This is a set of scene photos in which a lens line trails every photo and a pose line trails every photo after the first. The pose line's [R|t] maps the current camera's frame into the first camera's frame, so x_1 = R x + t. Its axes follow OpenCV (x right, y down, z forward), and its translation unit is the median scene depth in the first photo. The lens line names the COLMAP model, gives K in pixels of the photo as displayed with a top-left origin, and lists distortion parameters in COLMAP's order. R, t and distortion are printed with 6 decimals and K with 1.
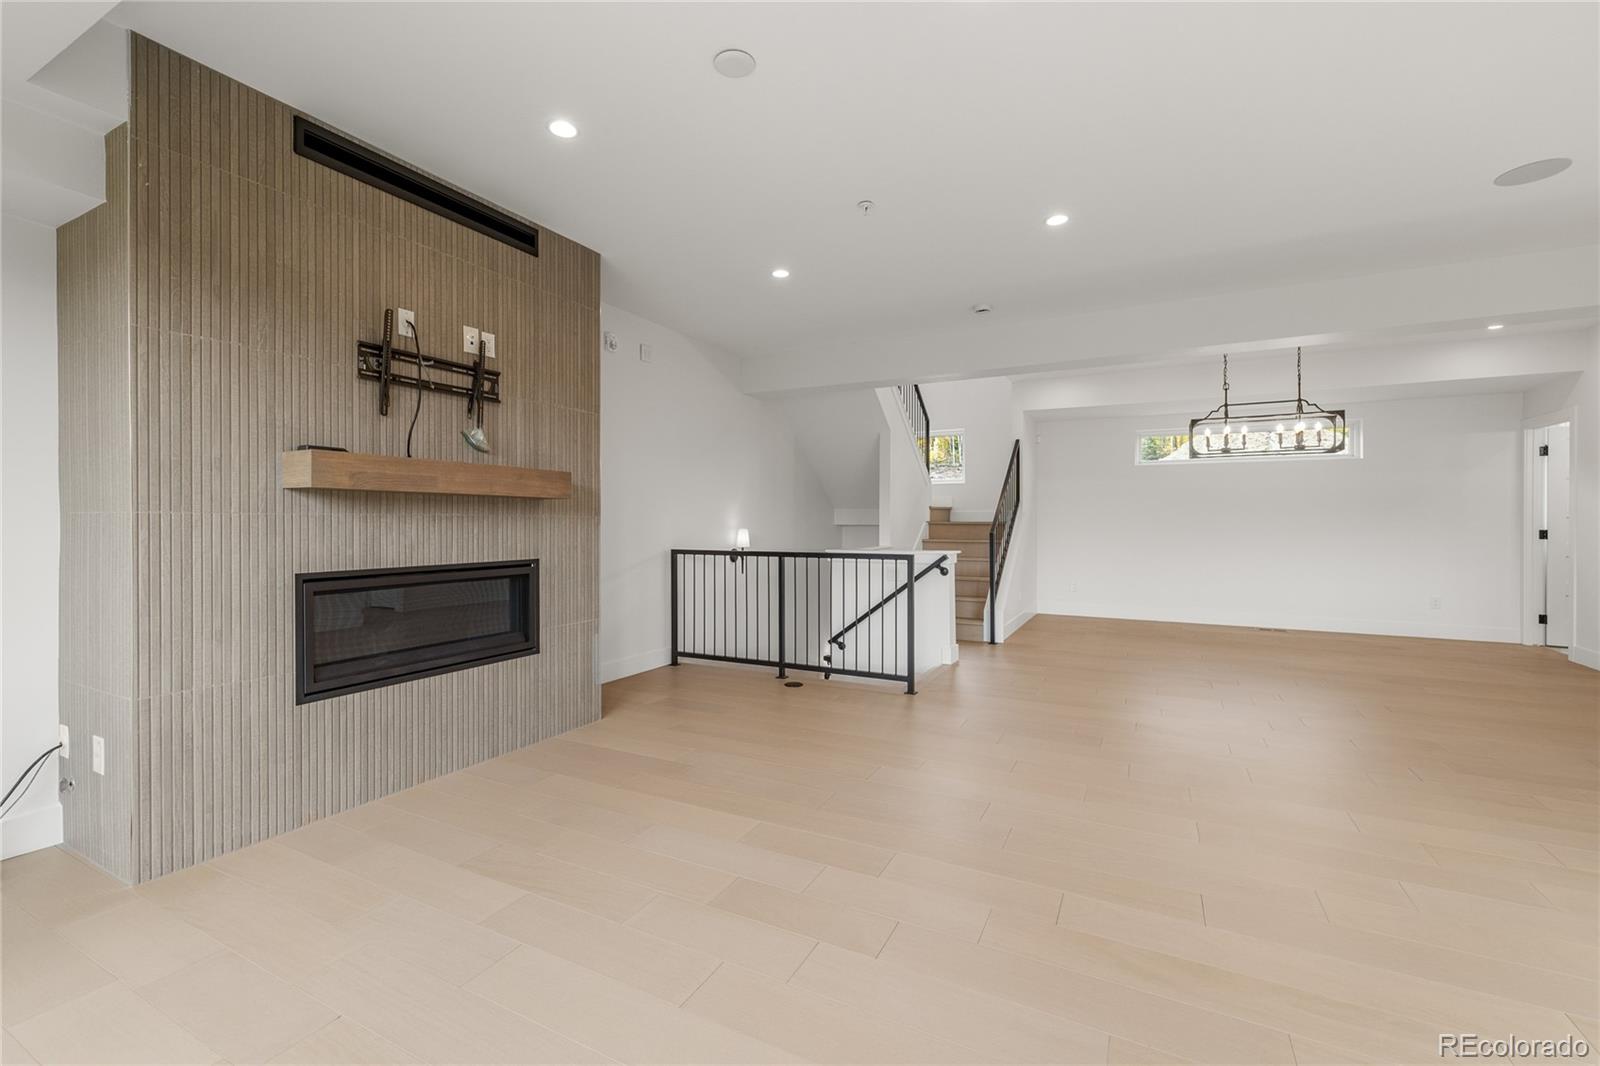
lens RADIAL K [[671.4, 0, 799.8], [0, 671.4, 523.9], [0, 0, 1]] dist [0.000453, 0.000637]
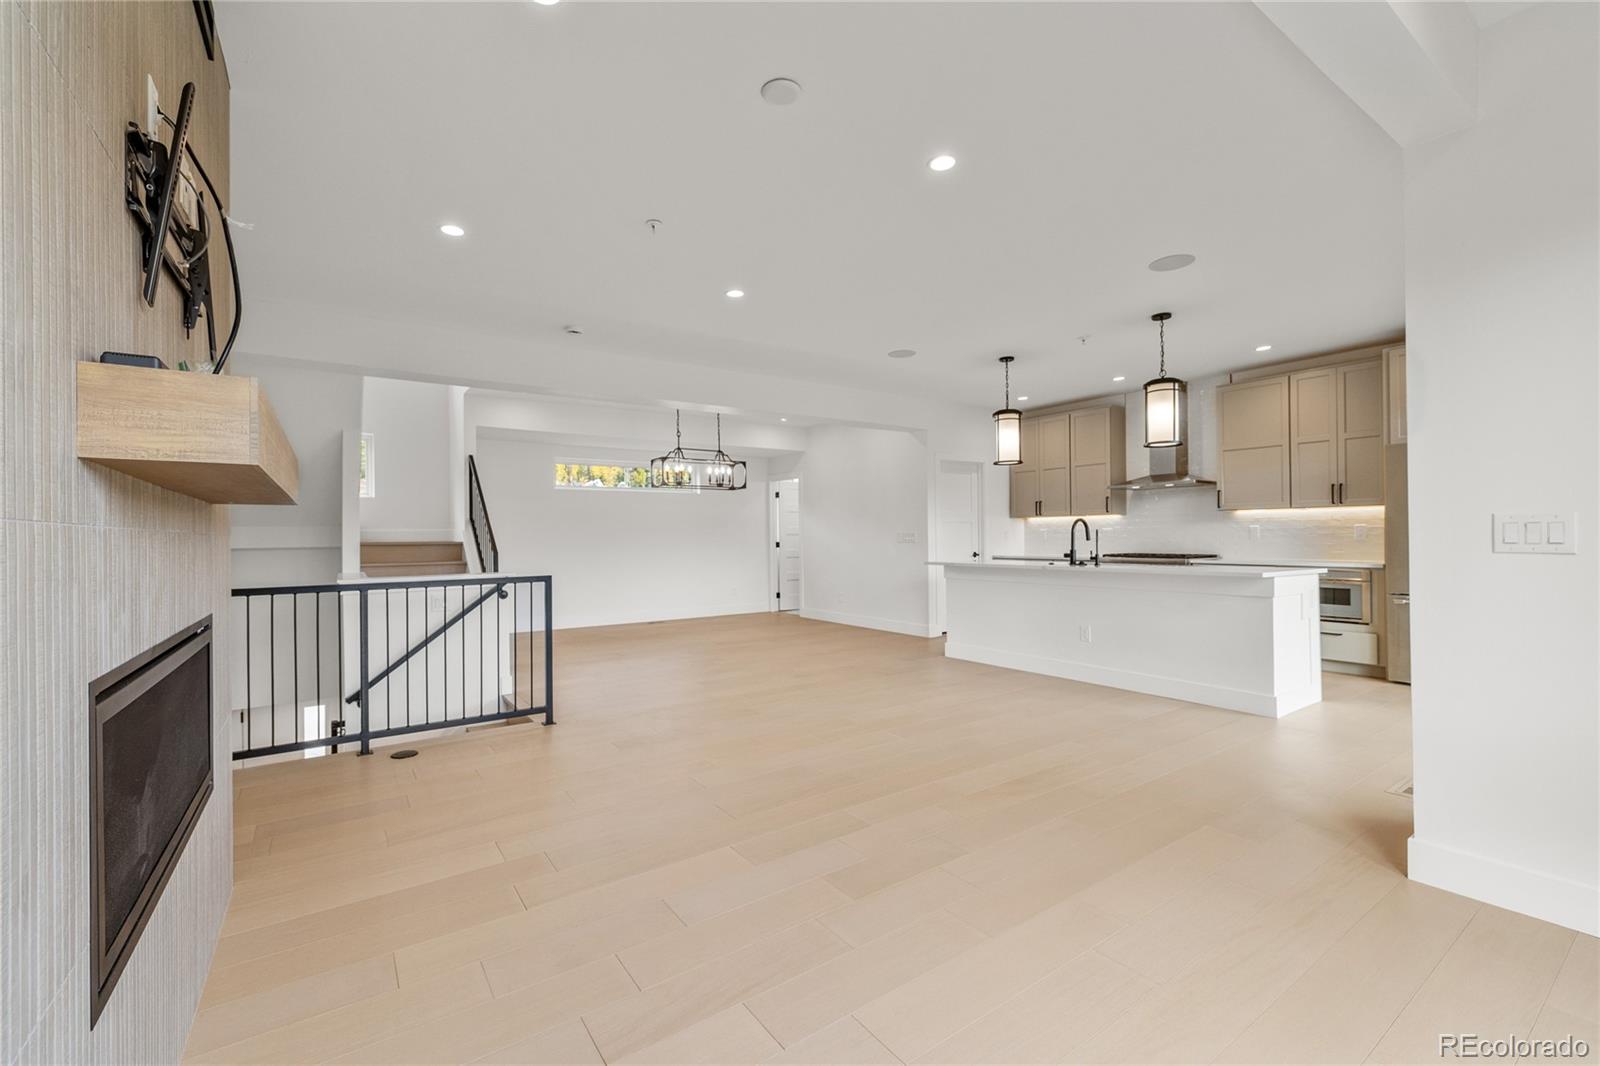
lens RADIAL K [[671.4, 0, 786.9], [0, 671.4, 533.4], [0, 0, 1]] dist [0.000453, 0.000637]
pose [[0.468011, -0.001058, 0.883722, -0.650400], [0.015084, 0.999863, -0.006791, -0.002518], [-0.883594, 0.016508, 0.467963, 0.338385]]
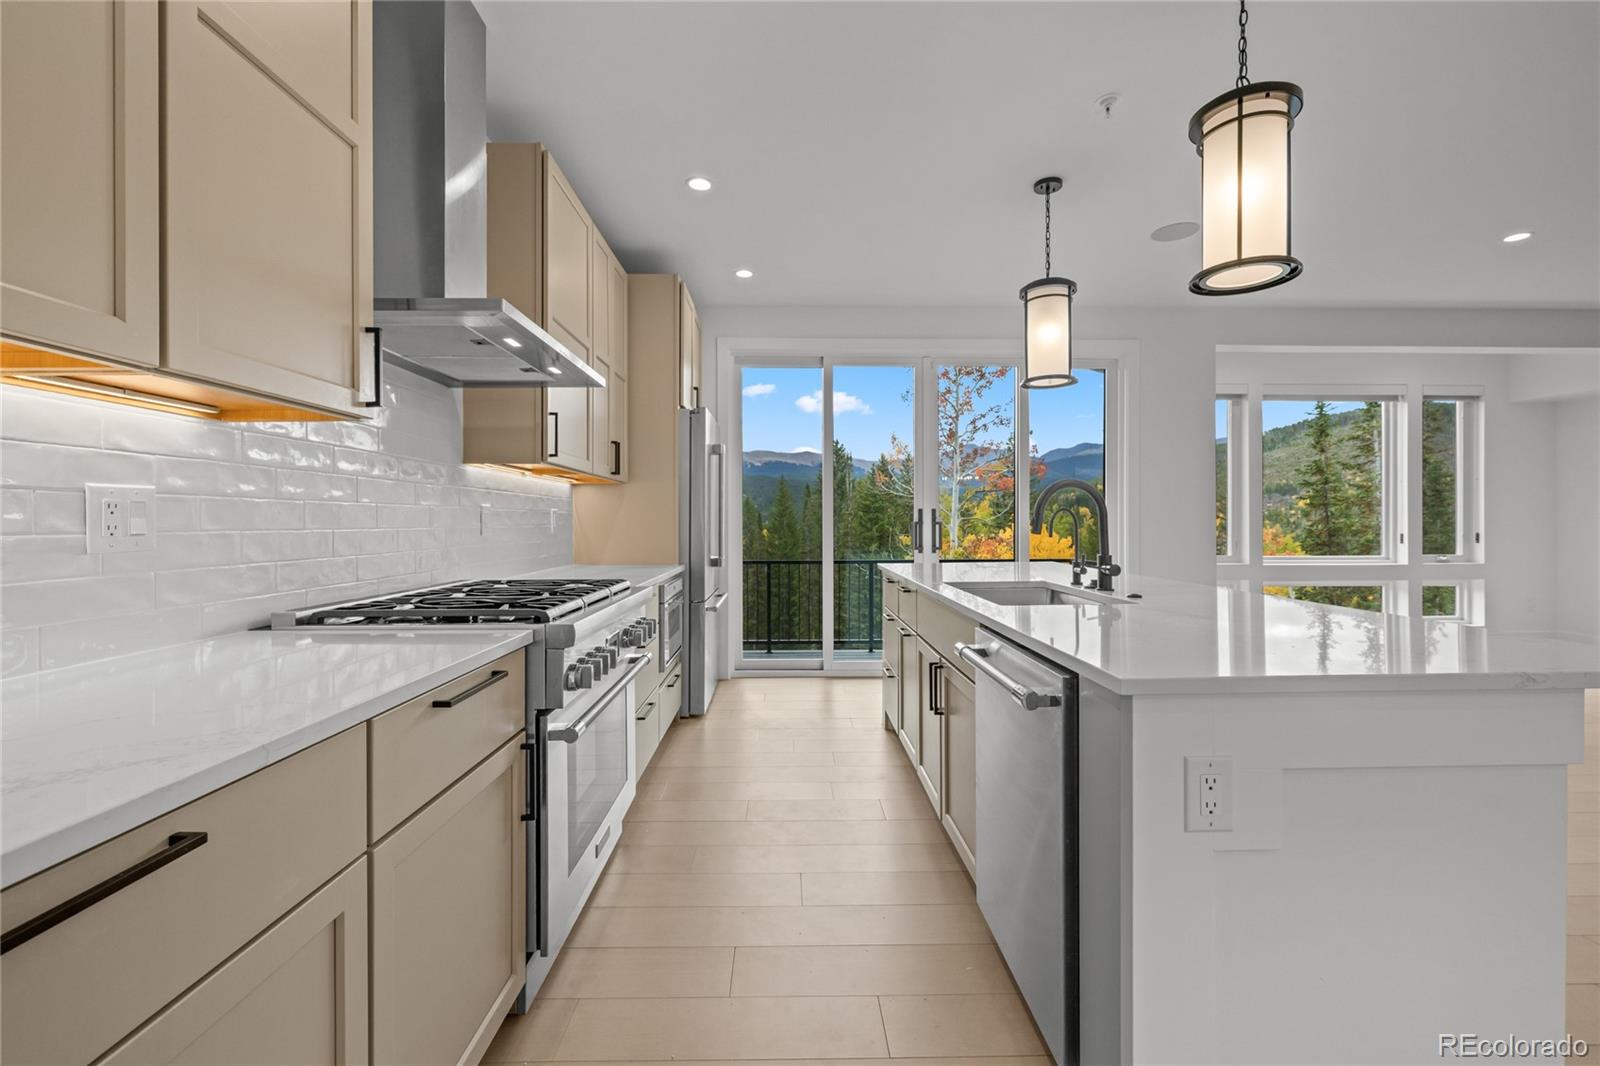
lens RADIAL K [[671.4, 0, 798.1], [0, 671.4, 520.6], [0, 0, 1]] dist [0.000453, 0.000637]
pose [[-0.873240, 0.000596, -0.487290, 1.635723], [-0.001970, 0.999987, 0.004753, -0.001737], [0.487287, 0.005111, -0.873227, 0.914197]]
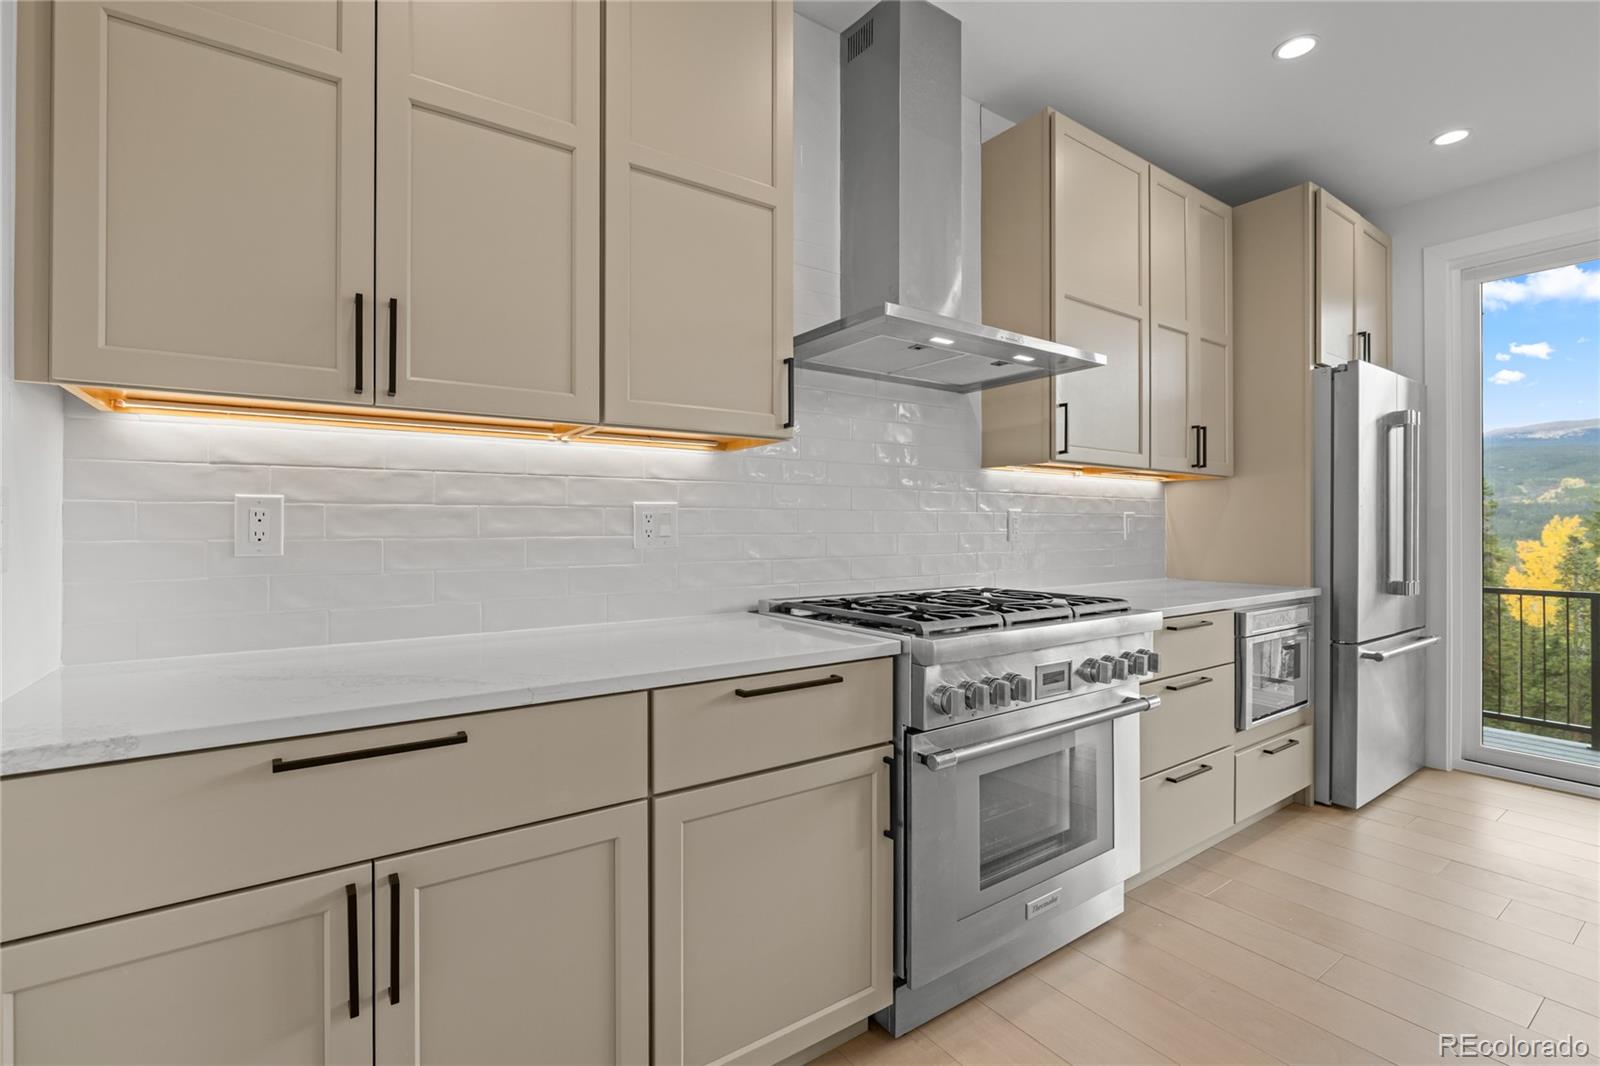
lens RADIAL K [[714.4, 0, 798.6], [0, 714.4, 524.1], [0, 0, 1]] dist [-0.006402, 0.001966]
pose [[-0.892632, 0.002338, 0.450780, 1.431851], [0.003493, 0.999992, 0.001731, -0.001813], [-0.450773, 0.003119, -0.892633, 0.873824]]
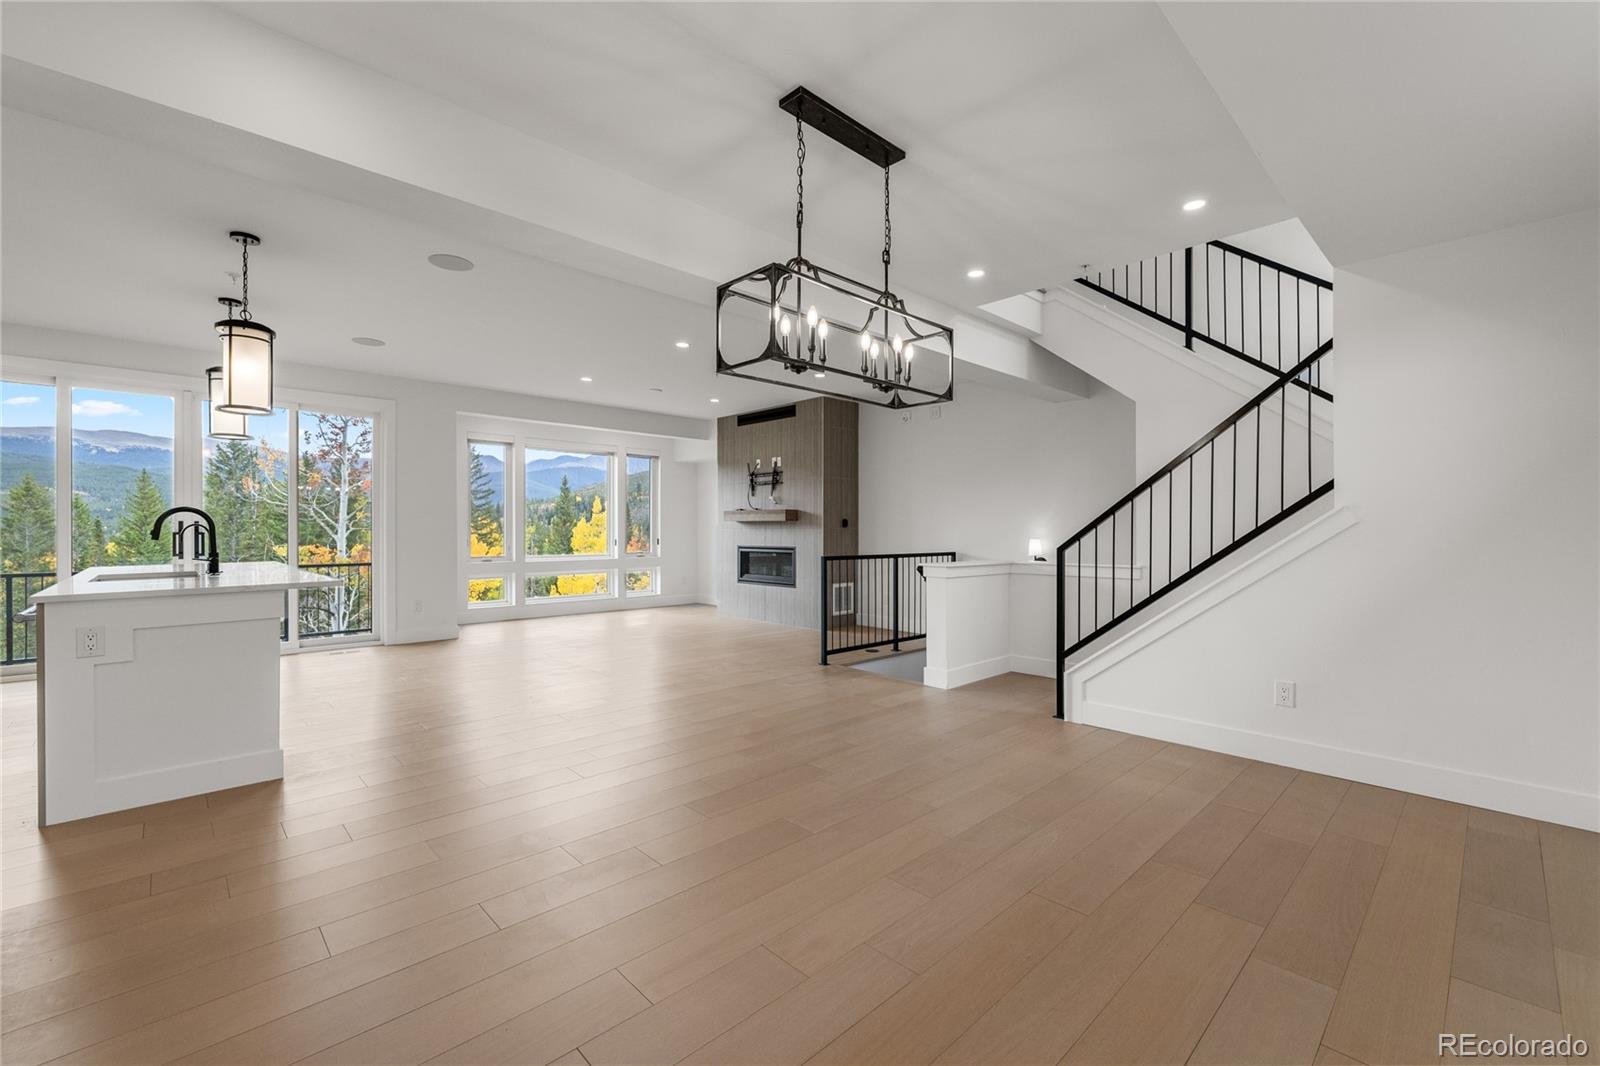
lens RADIAL K [[671.4, 0, 798.6], [0, 671.4, 532.2], [0, 0, 1]] dist [0.000453, 0.000637]
pose [[-0.319658, 0.002104, -0.947531, 1.791826], [-0.005524, 0.999976, 0.004084, -0.008187], [0.947517, 0.006539, -0.319639, 1.751939]]
